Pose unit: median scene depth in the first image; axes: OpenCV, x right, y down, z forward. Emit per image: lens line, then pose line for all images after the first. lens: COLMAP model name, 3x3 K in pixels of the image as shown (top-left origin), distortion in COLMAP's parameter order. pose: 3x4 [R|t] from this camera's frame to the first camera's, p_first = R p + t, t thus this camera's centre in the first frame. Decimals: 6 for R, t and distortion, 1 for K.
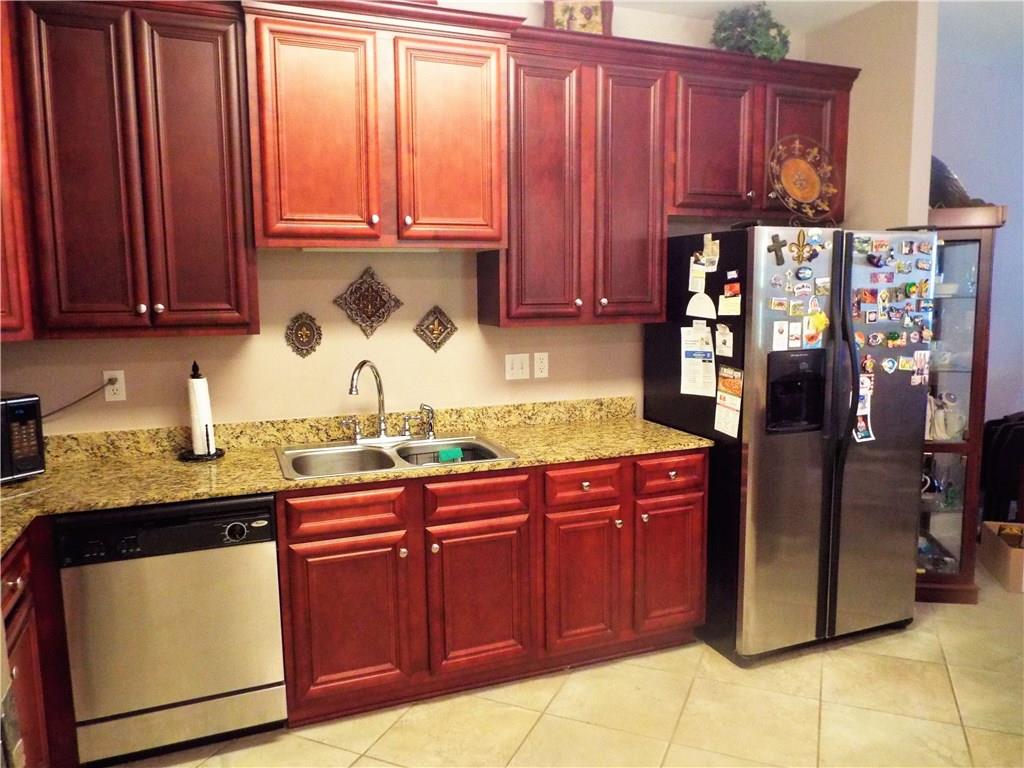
lens RADIAL K [[738.2, 0, 512.0], [0, 738.2, 383.7], [0, 0, 1]] dist [-0.006236, -0.002958]
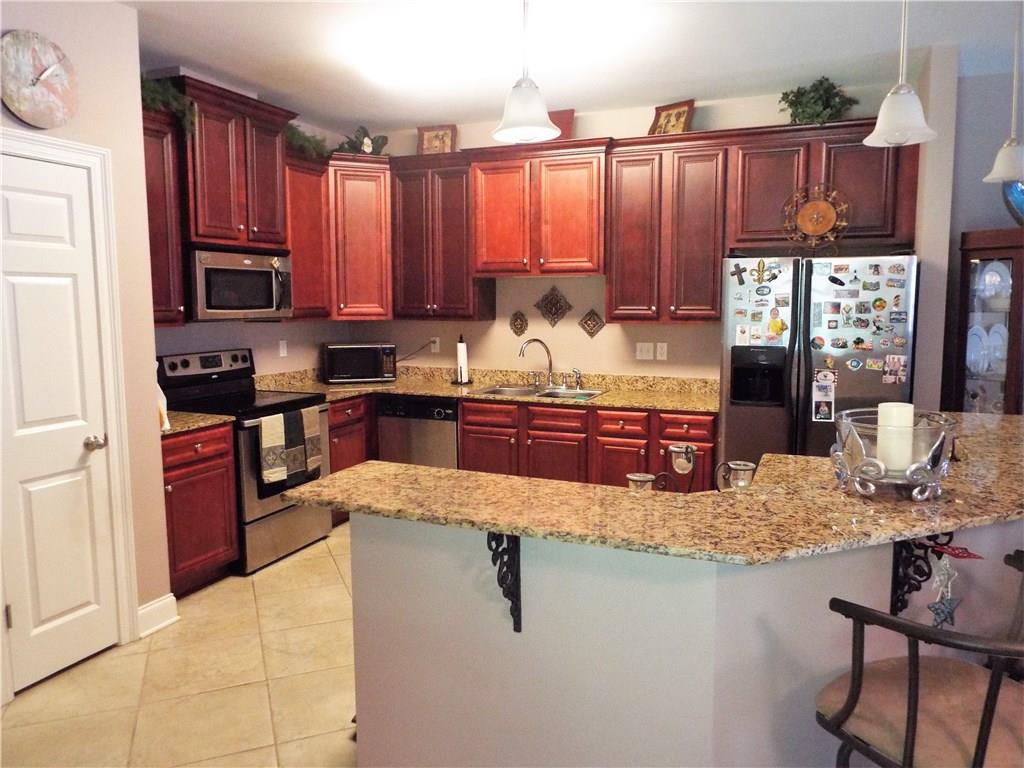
lens RADIAL K [[738.2, 0, 520.9], [0, 738.2, 388.3], [0, 0, 1]] dist [-0.006236, -0.002958]
pose [[0.718537, 0.094417, -0.689050, 1.002695], [-0.094390, 0.994814, 0.037884, 0.022254], [0.689054, 0.037818, 0.723723, -0.297971]]
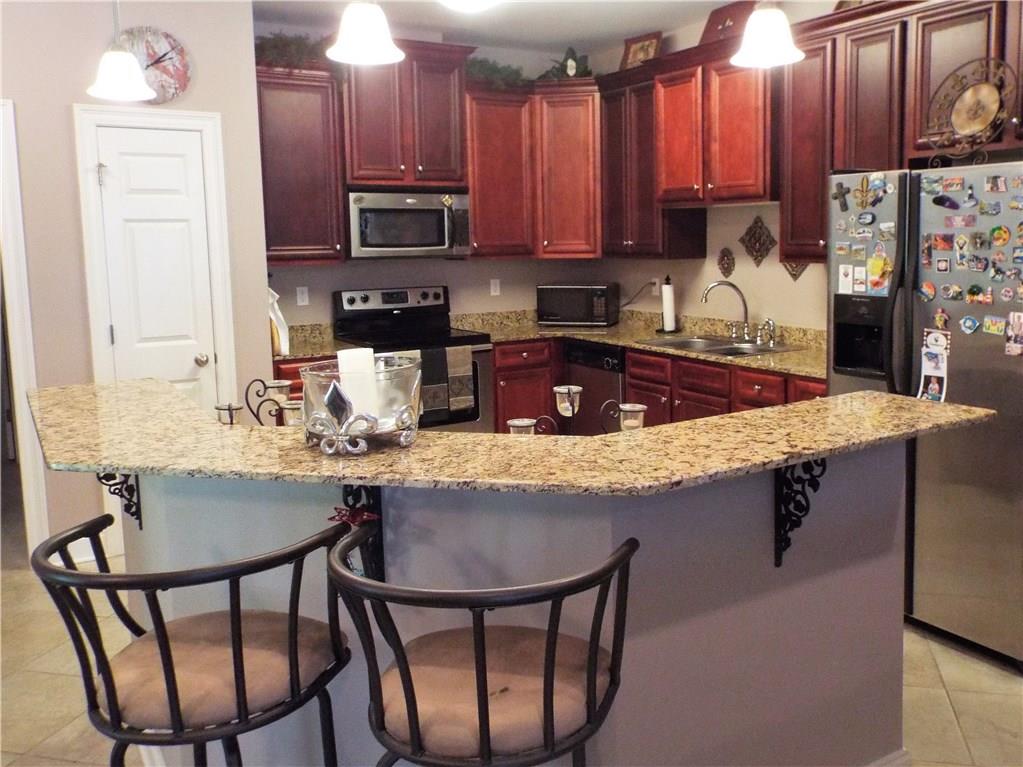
lens RADIAL K [[903.7, 0, 580.2], [0, 903.7, 351.8], [0, 0, 1]] dist [-0.010858, 0.026277]
pose [[0.198106, 0.132561, -0.971175, 1.483803], [-0.109595, 0.987595, 0.112447, -0.063251], [0.974034, 0.084159, 0.210177, 0.361506]]
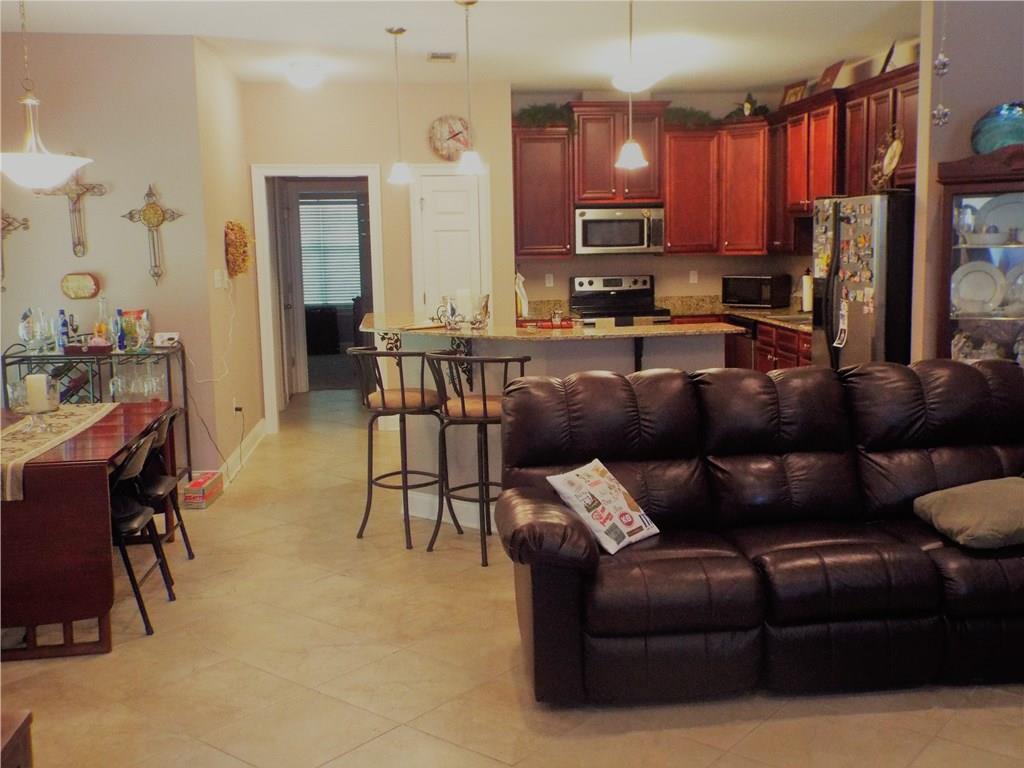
lens RADIAL K [[1036.0, 0, 544.3], [0, 1036.0, 402.4], [0, 0, 1]] dist [0.021961, 0.000000]
pose [[-0.247207, 0.167032, -0.954457, 2.624064], [-0.097619, 0.975725, 0.196038, -0.159029], [0.964033, 0.141635, -0.224901, 0.939786]]
